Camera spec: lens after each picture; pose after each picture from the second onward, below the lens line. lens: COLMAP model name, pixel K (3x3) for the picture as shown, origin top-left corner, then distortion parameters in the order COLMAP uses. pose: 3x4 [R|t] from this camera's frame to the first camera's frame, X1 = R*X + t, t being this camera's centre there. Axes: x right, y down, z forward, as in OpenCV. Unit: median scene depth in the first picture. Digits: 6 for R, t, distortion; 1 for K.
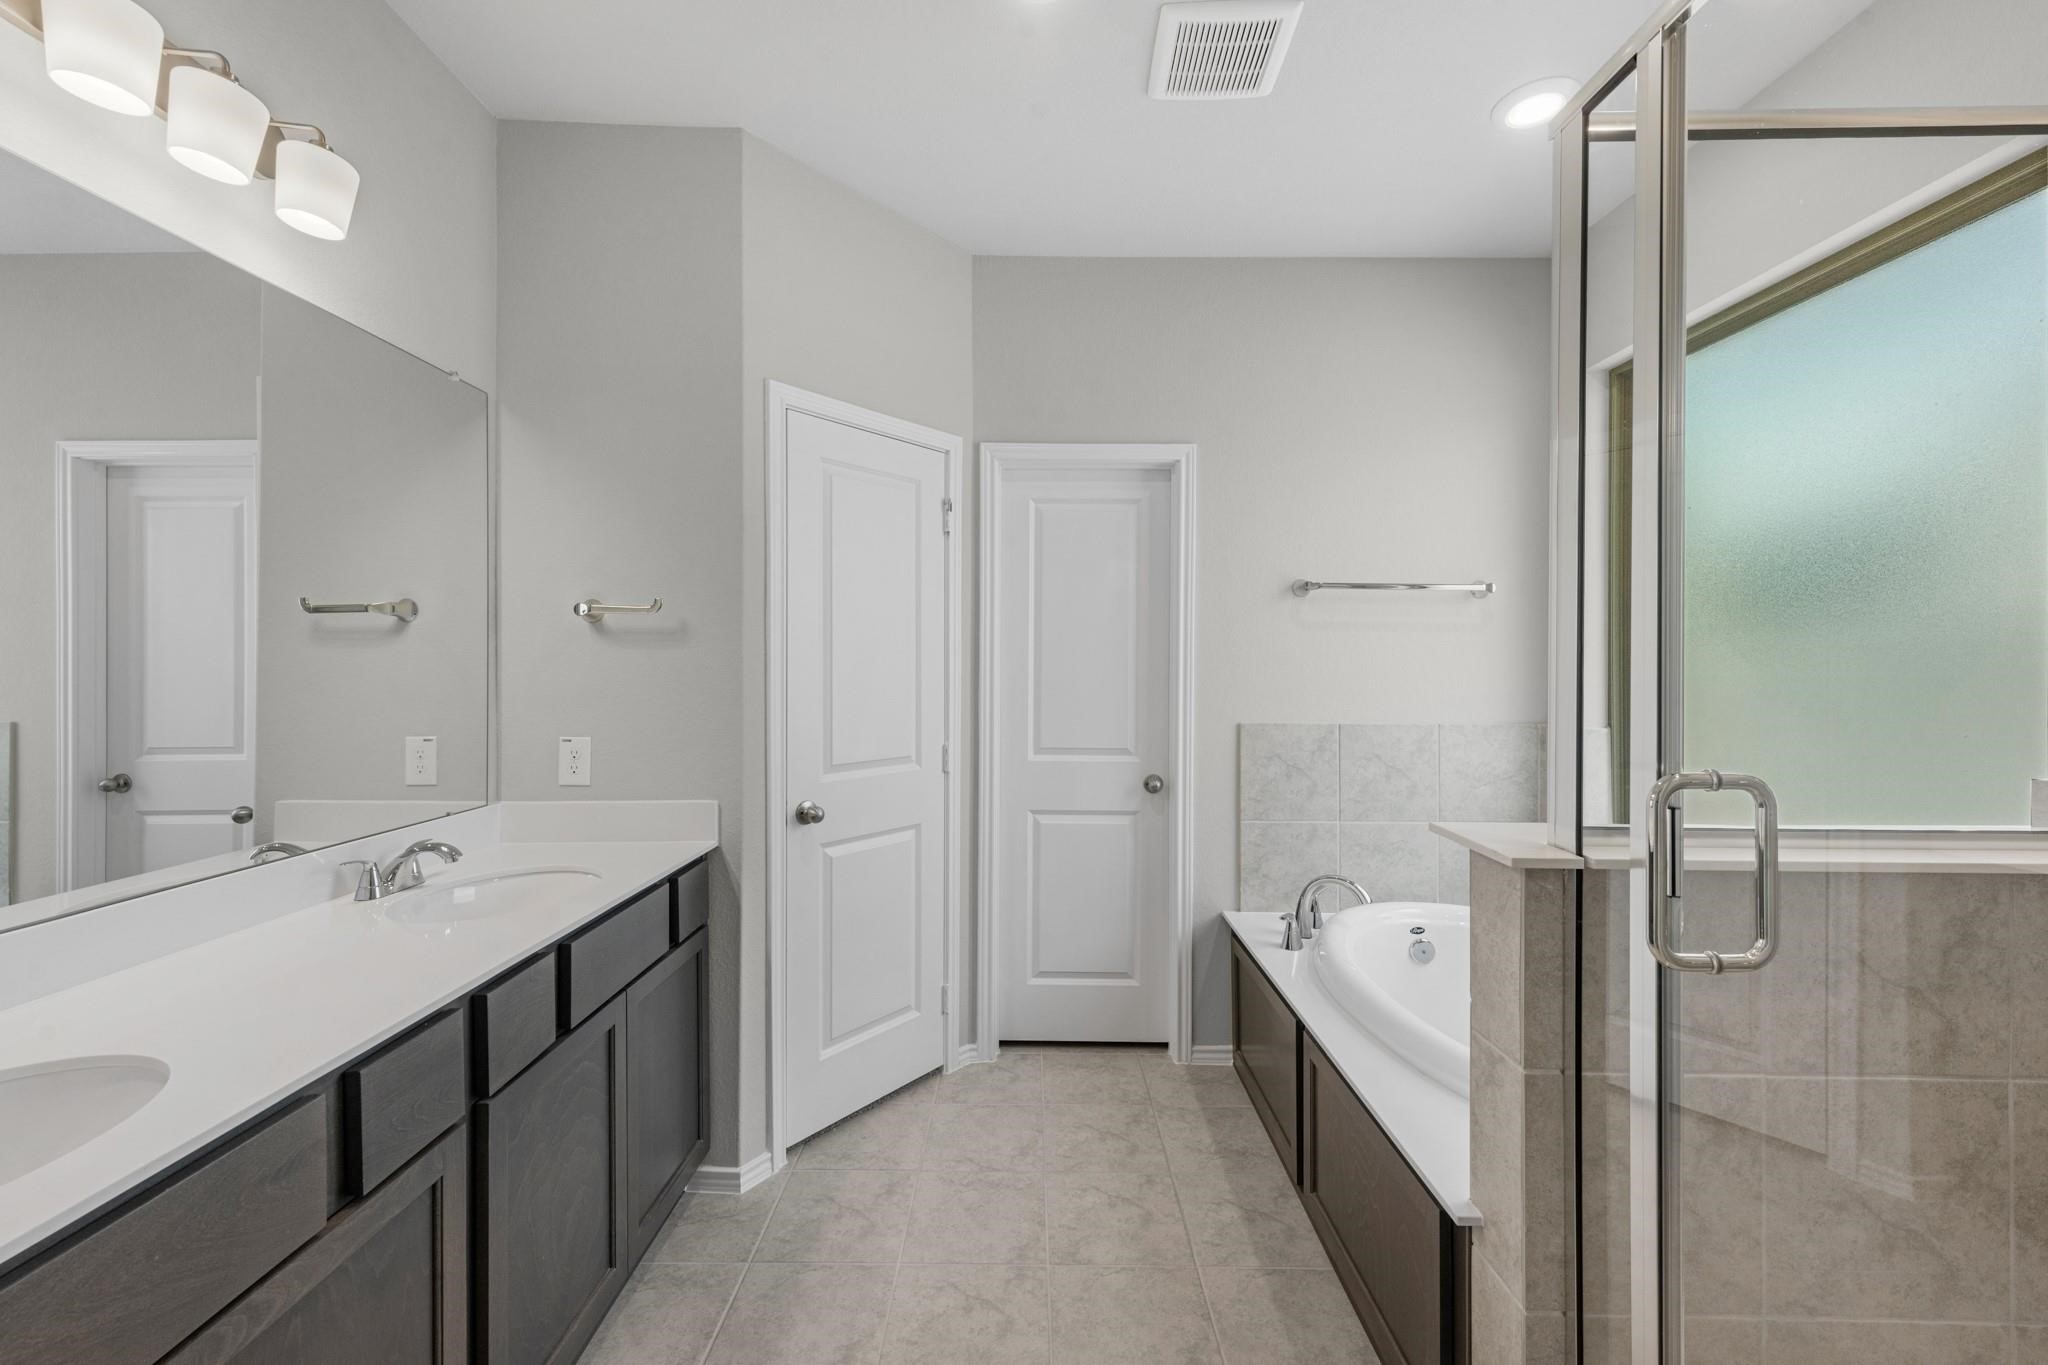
lens RADIAL K [[817.5, 0, 1019.5], [0, 817.5, 678.3], [0, 0, 1]] dist [0.007834, -0.000334]
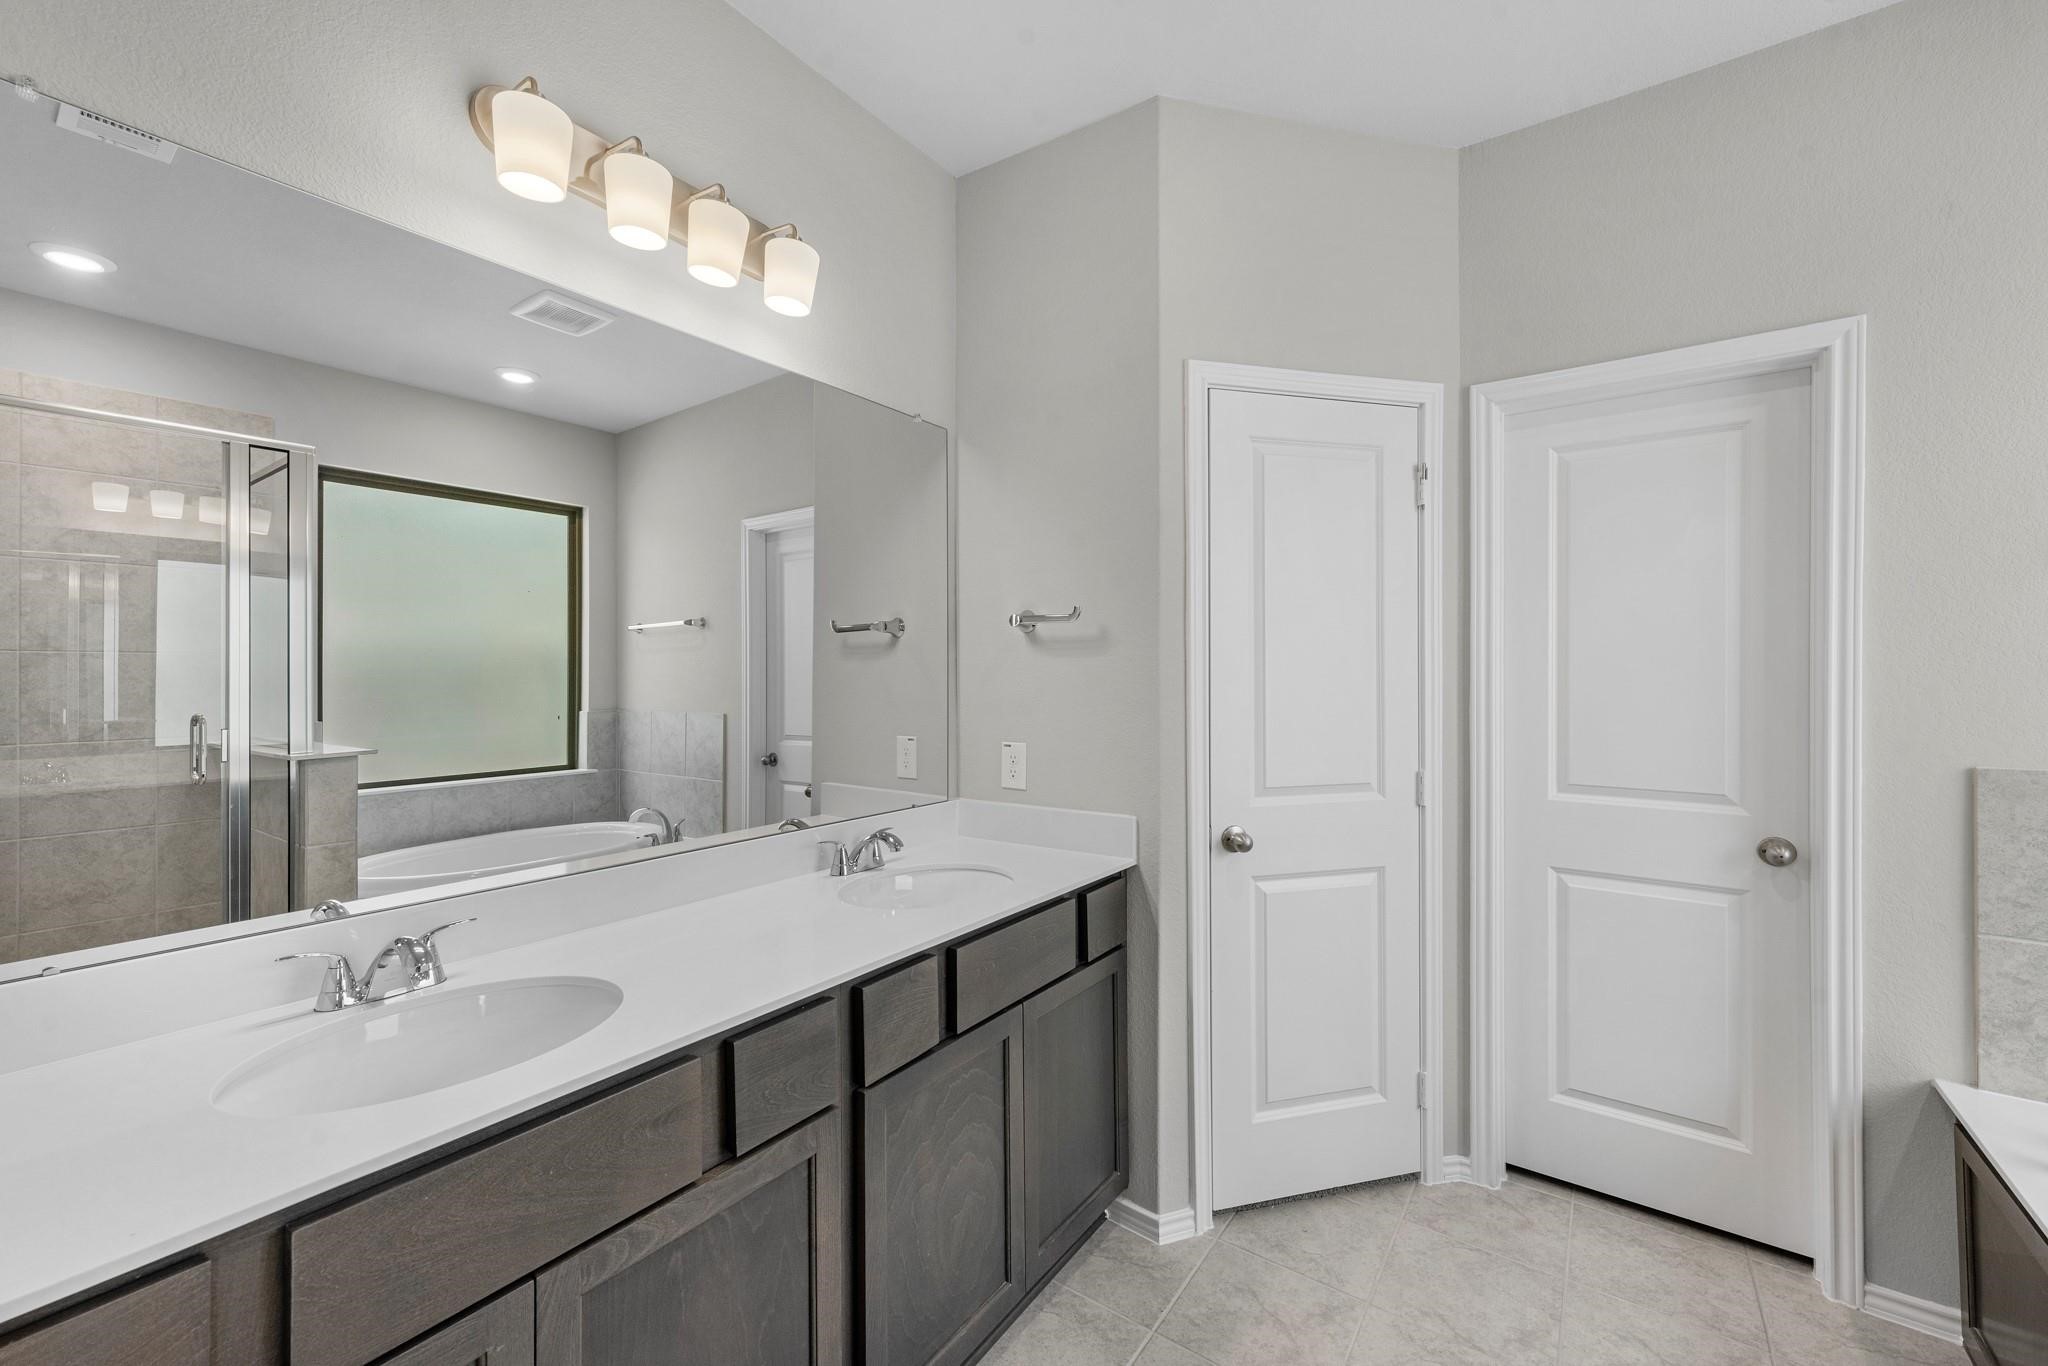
lens RADIAL K [[817.5, 0, 1019.5], [0, 817.5, 678.8], [0, 0, 1]] dist [0.007834, -0.000334]
pose [[0.815434, -0.000251, -0.578850, 0.068433], [-0.005221, 0.999956, -0.007789, -0.001560], [0.578827, 0.009373, 0.815397, 0.150592]]
